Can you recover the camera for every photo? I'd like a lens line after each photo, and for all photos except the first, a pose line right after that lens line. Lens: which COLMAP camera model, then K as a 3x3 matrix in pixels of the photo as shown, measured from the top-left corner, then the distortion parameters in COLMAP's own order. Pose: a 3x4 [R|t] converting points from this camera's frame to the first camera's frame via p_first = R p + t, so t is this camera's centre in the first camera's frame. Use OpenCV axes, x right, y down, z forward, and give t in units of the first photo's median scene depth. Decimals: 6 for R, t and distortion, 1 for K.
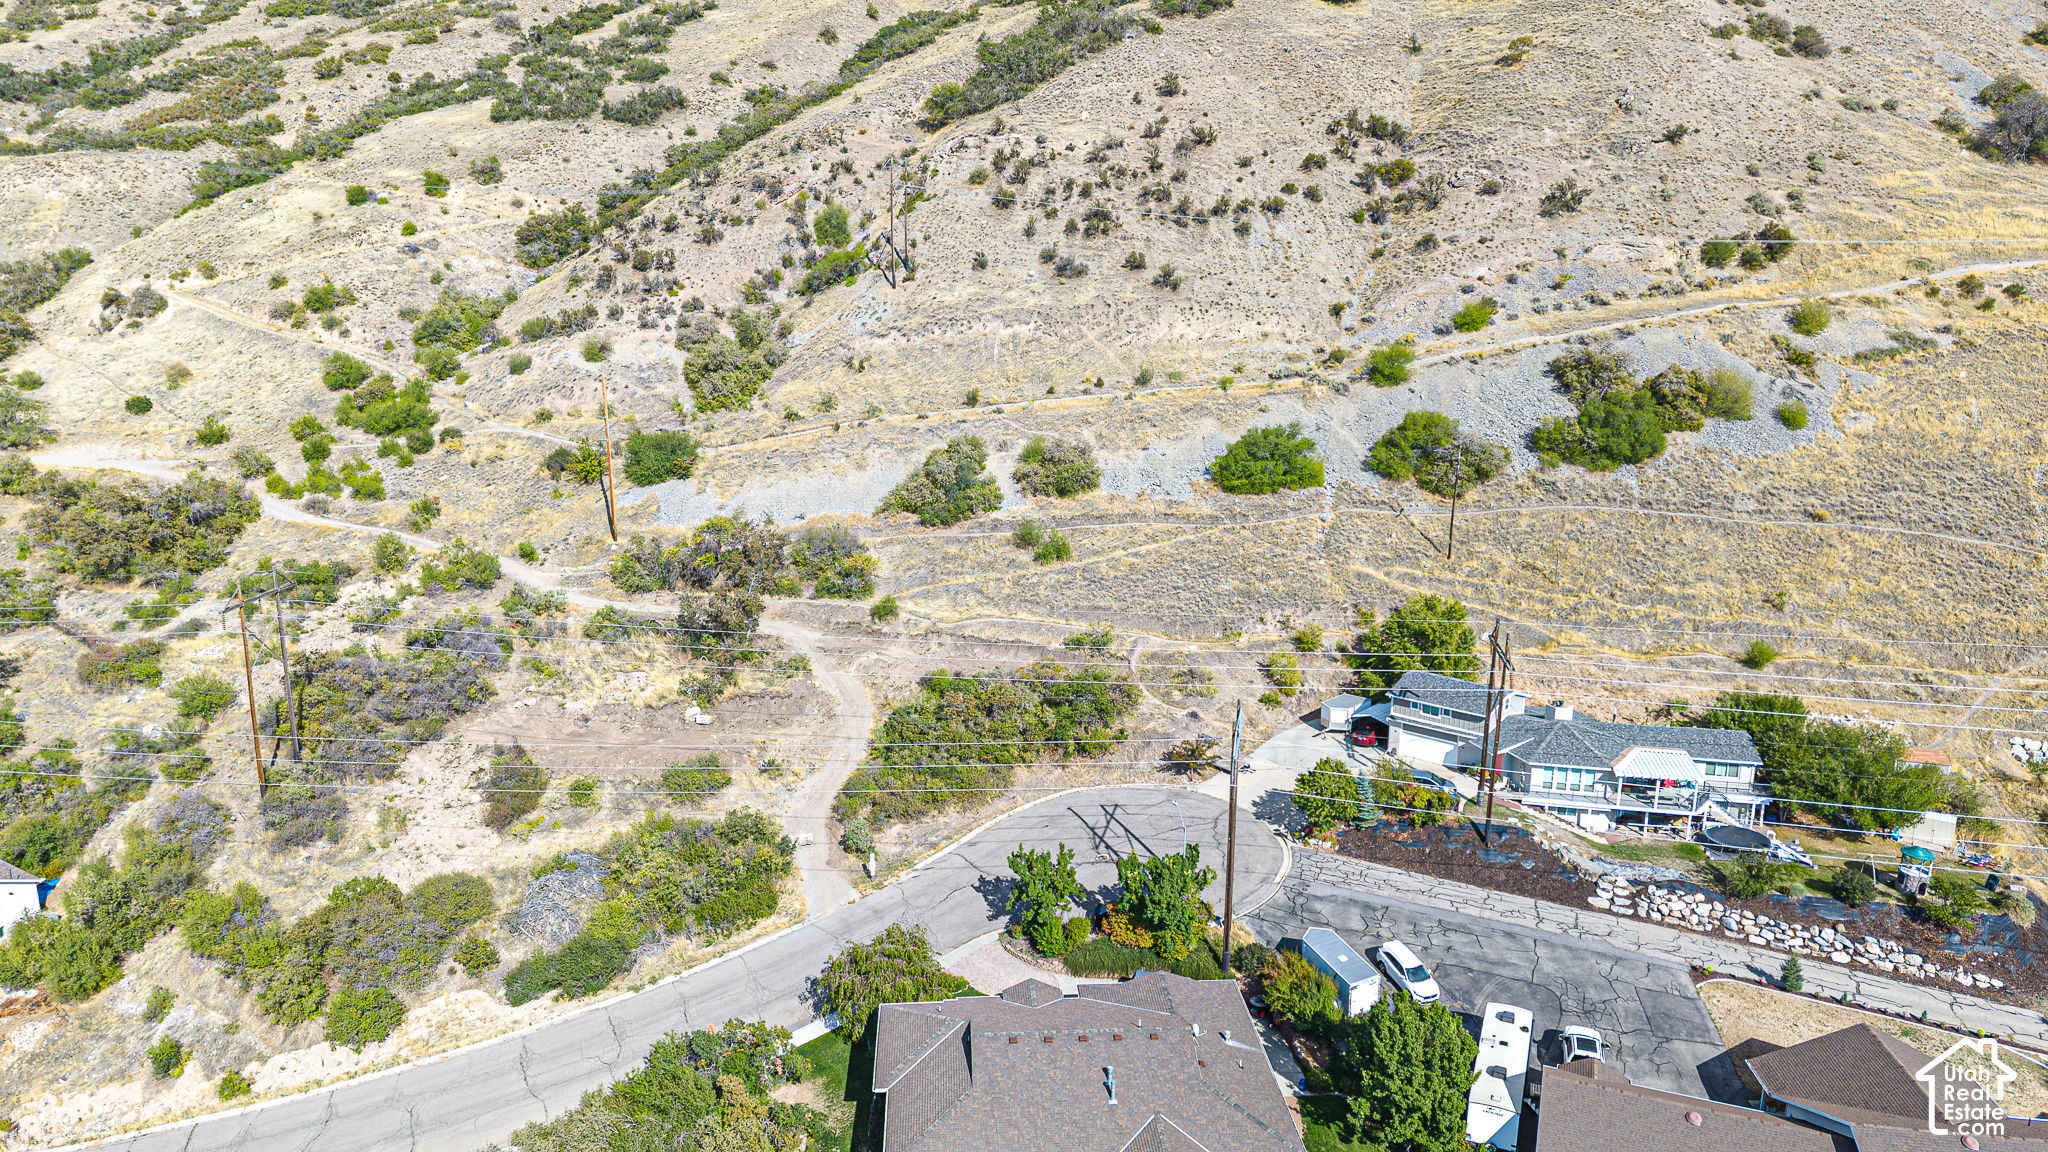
lens RADIAL K [[1372.1, 0, 1025.8], [0, 1372.1, 579.5], [0, 0, 1]] dist [0.022914, -0.025059]
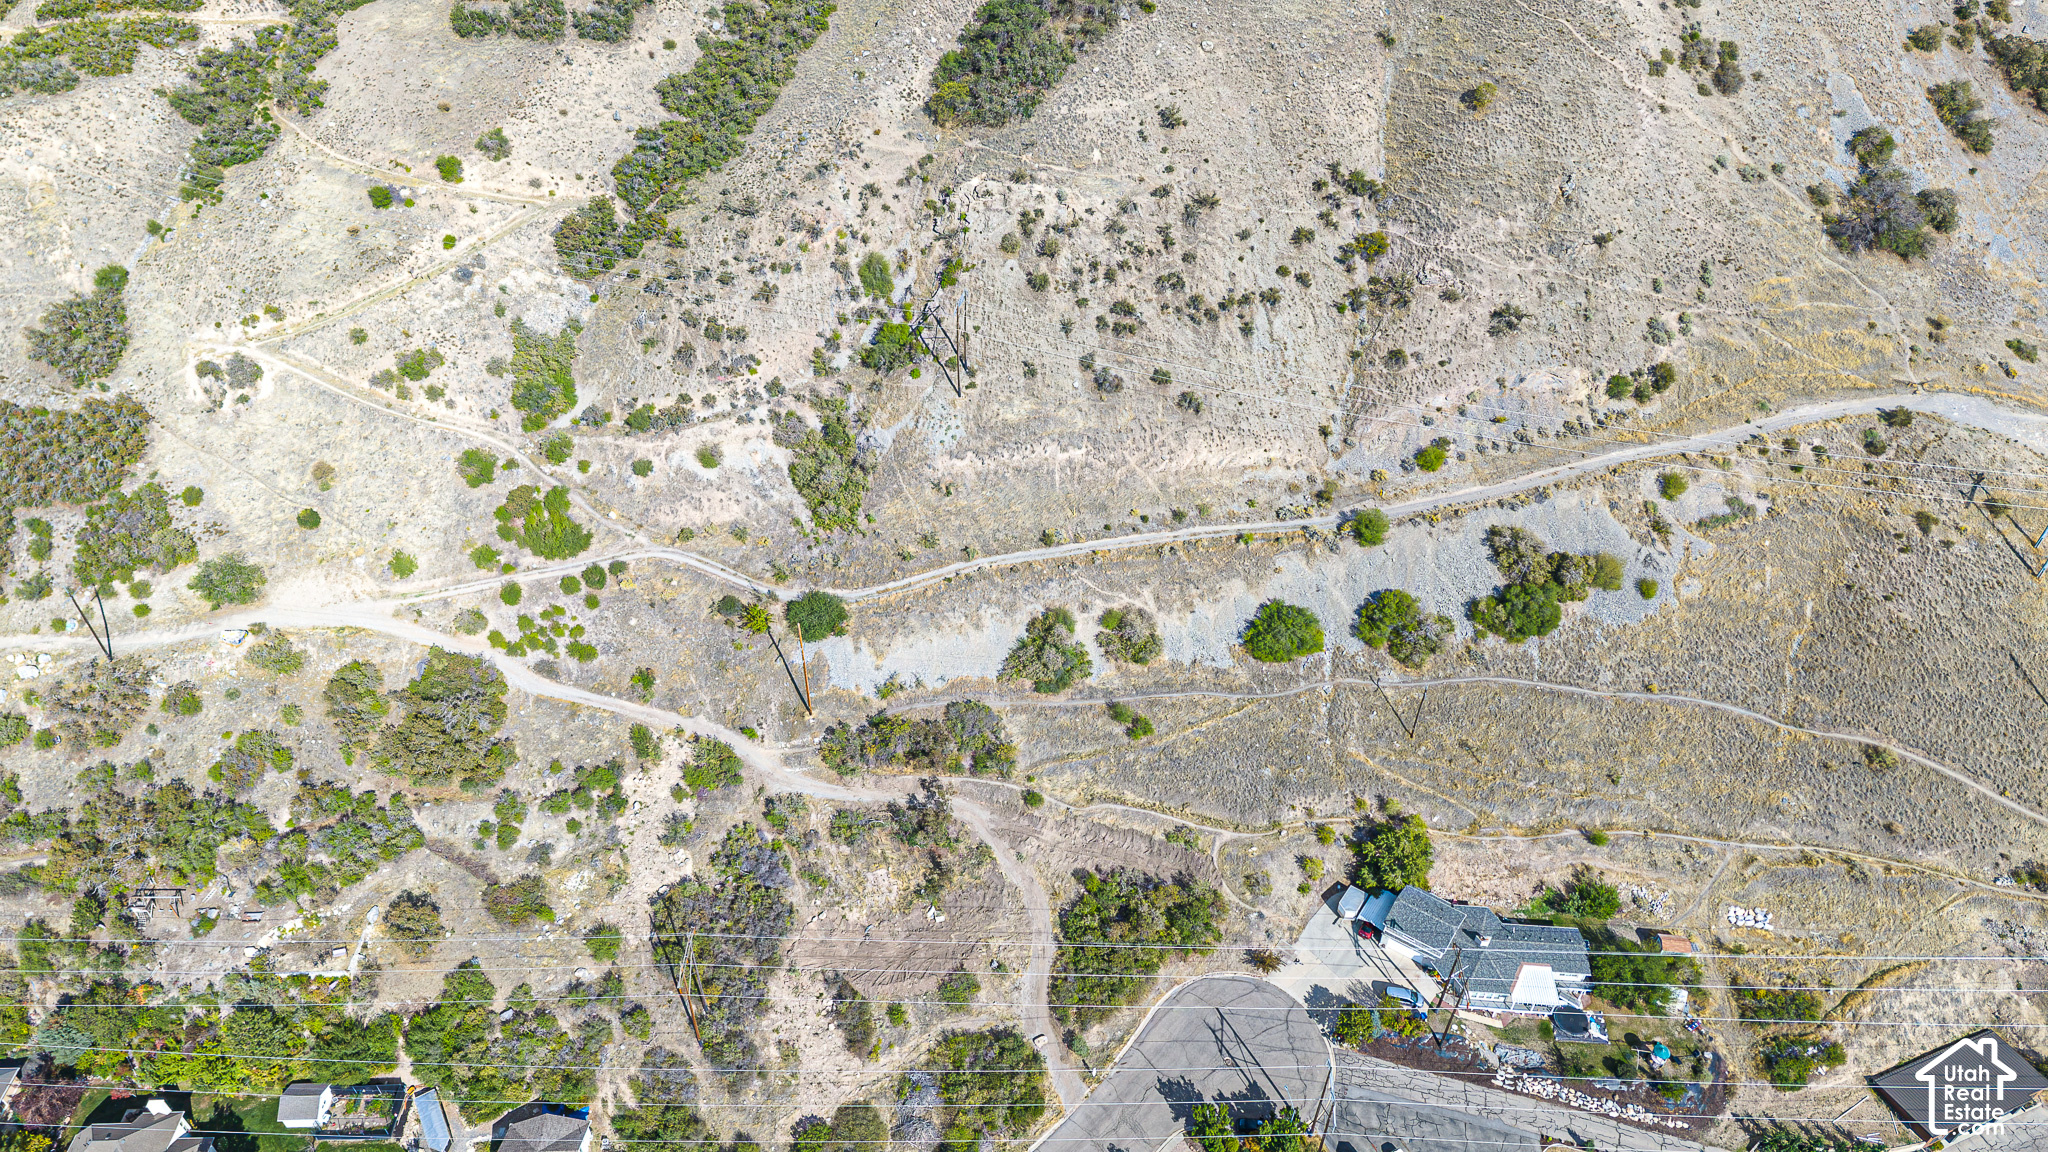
lens RADIAL K [[1372.1, 0, 1025.8], [0, 1372.1, 579.5], [0, 0, 1]] dist [0.022914, -0.025059]
pose [[0.990874, -0.082165, 0.106857, -0.189285], [0.024162, 0.888166, 0.458888, -0.650379], [-0.132612, -0.452118, 0.882045, -0.134950]]
